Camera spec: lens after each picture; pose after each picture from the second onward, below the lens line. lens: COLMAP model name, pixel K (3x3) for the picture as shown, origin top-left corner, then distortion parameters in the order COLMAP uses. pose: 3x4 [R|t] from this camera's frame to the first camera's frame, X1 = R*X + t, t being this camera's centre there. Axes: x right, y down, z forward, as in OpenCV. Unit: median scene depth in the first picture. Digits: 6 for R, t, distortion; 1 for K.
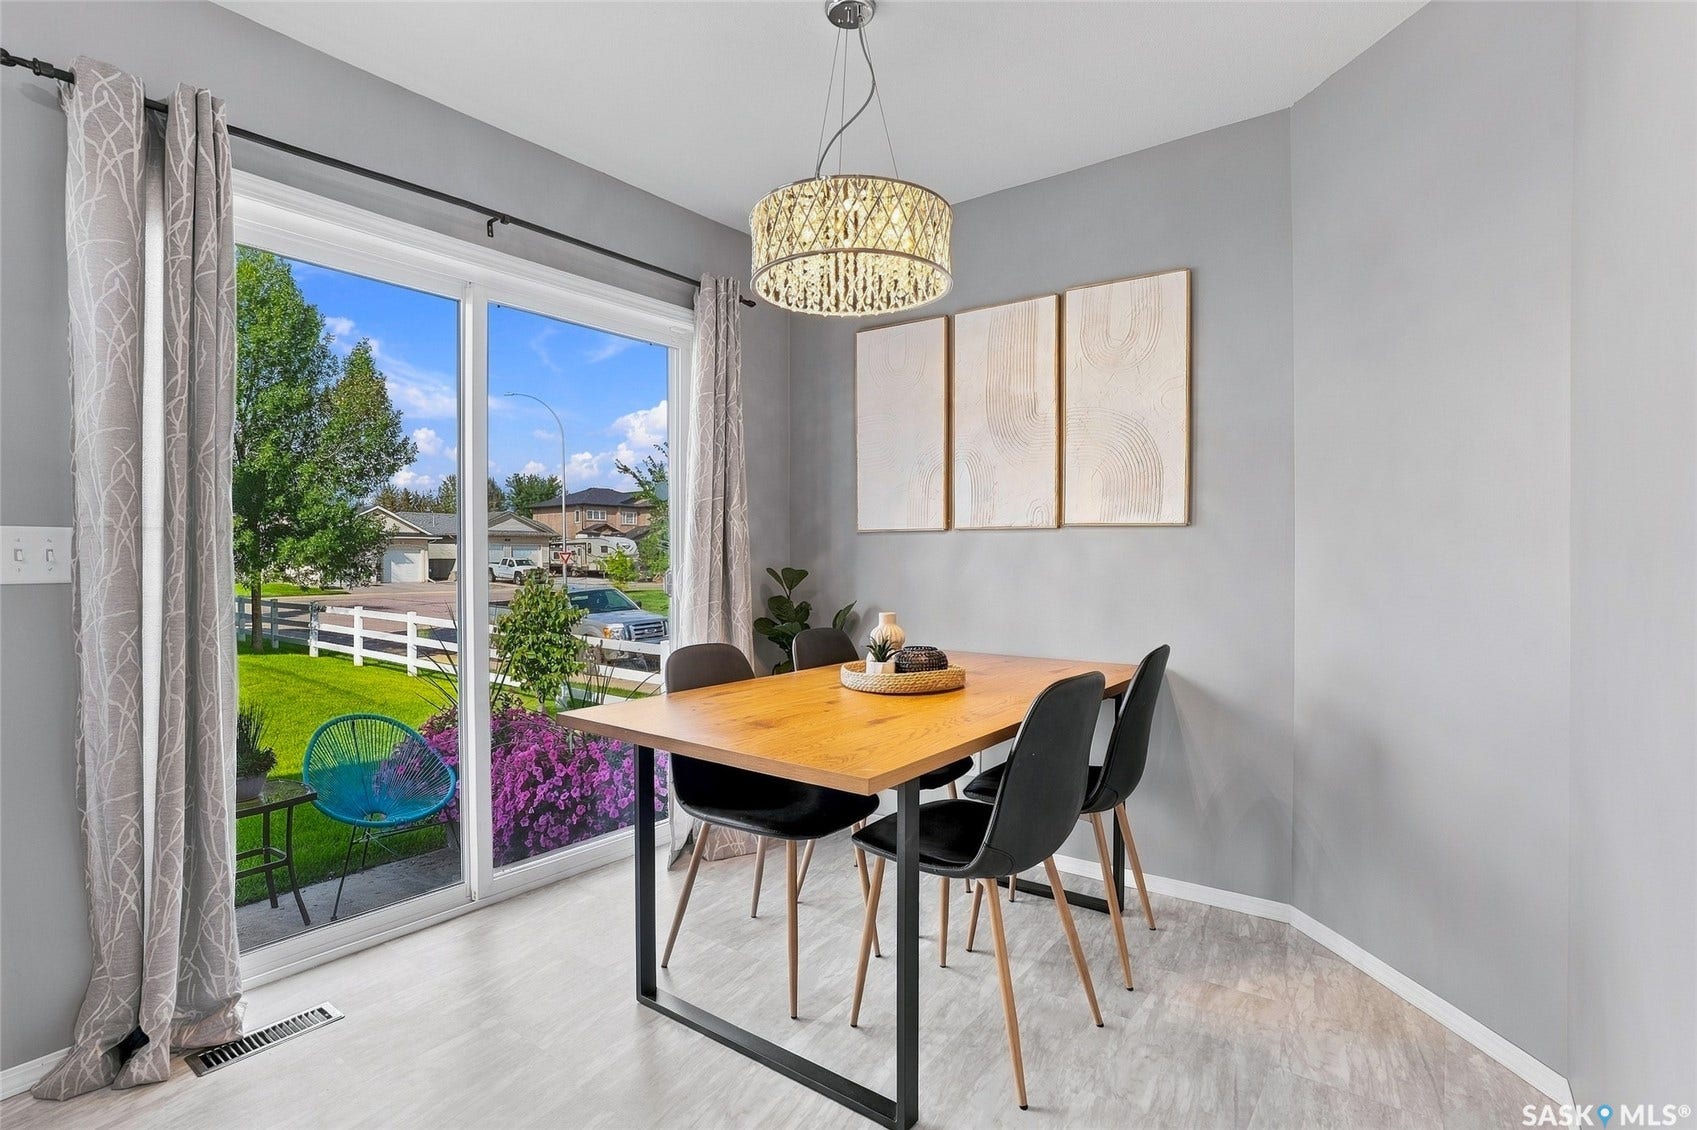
lens RADIAL K [[821.8, 0, 845.3], [0, 821.8, 568.0], [0, 0, 1]] dist [-0.033443, 0.009803]
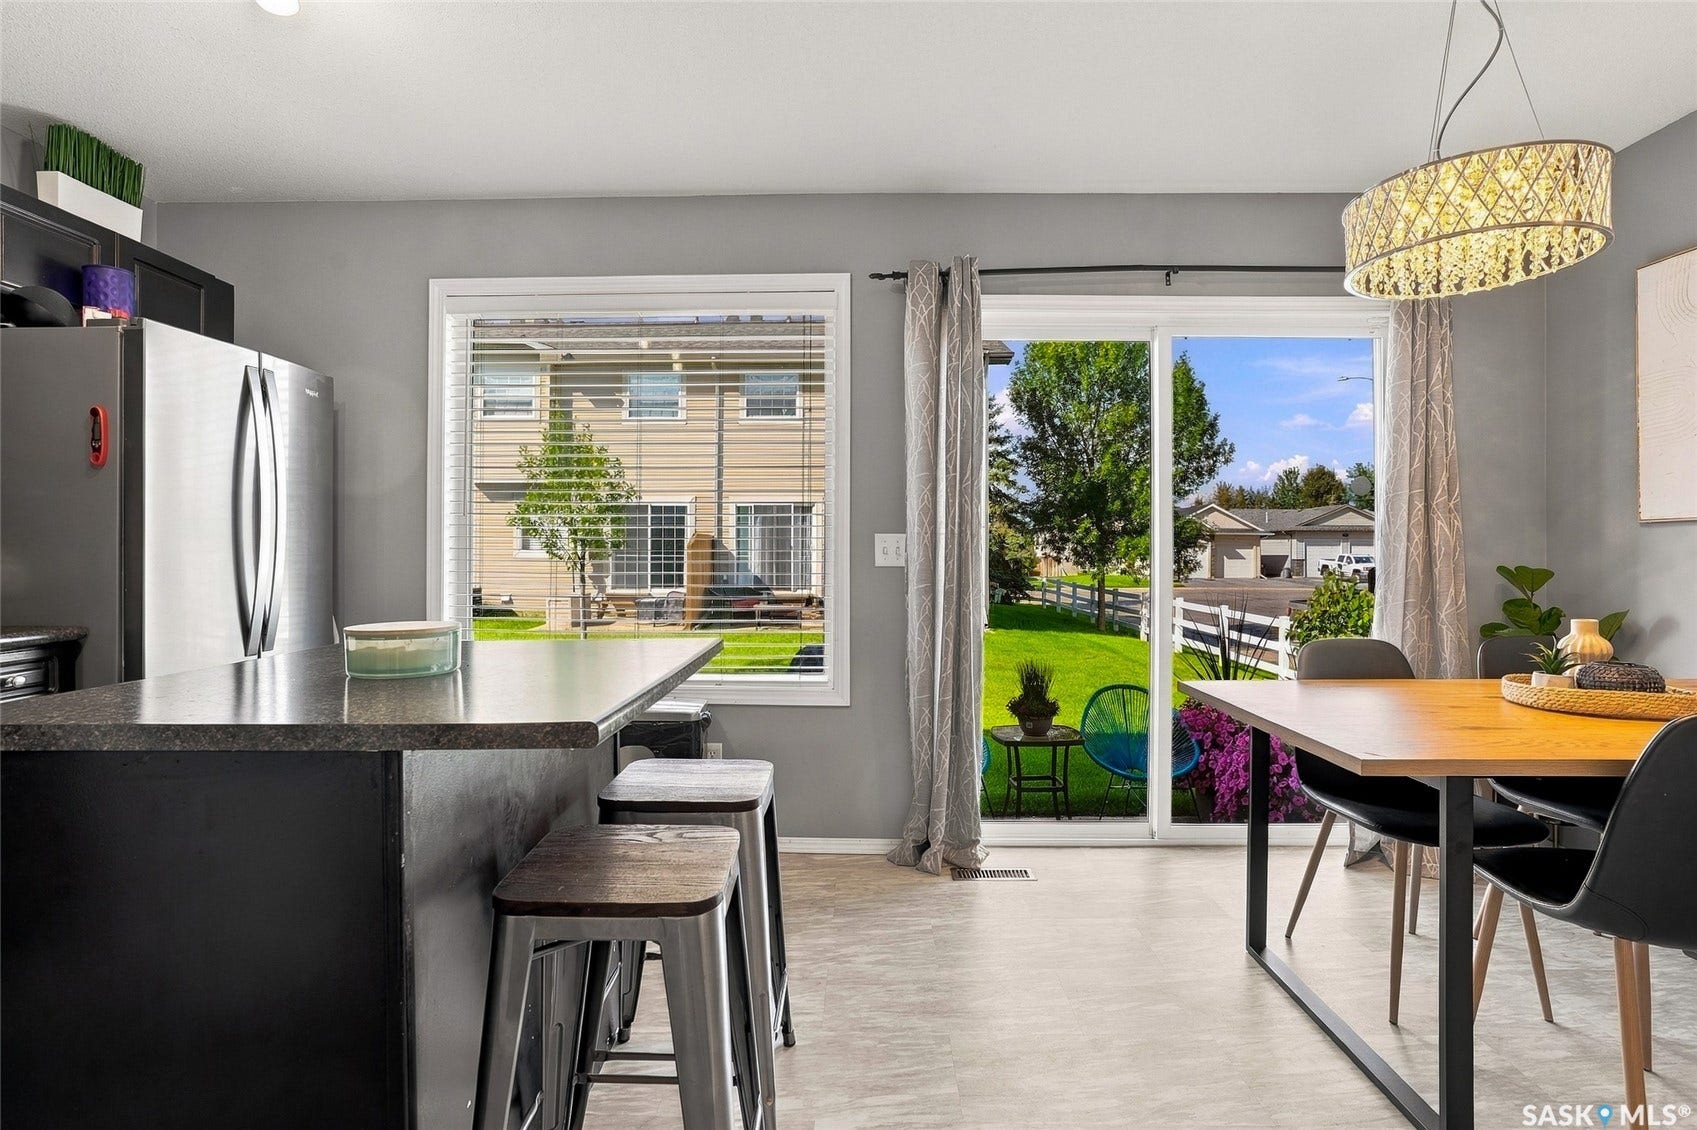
lens RADIAL K [[821.8, 0, 835.0], [0, 821.8, 563.0], [0, 0, 1]] dist [-0.033443, 0.009803]
pose [[0.574600, 0.011904, -0.818347, 0.220704], [-0.013142, 0.999900, 0.005317, 0.001240], [0.818329, 0.007699, 0.574699, -0.074408]]
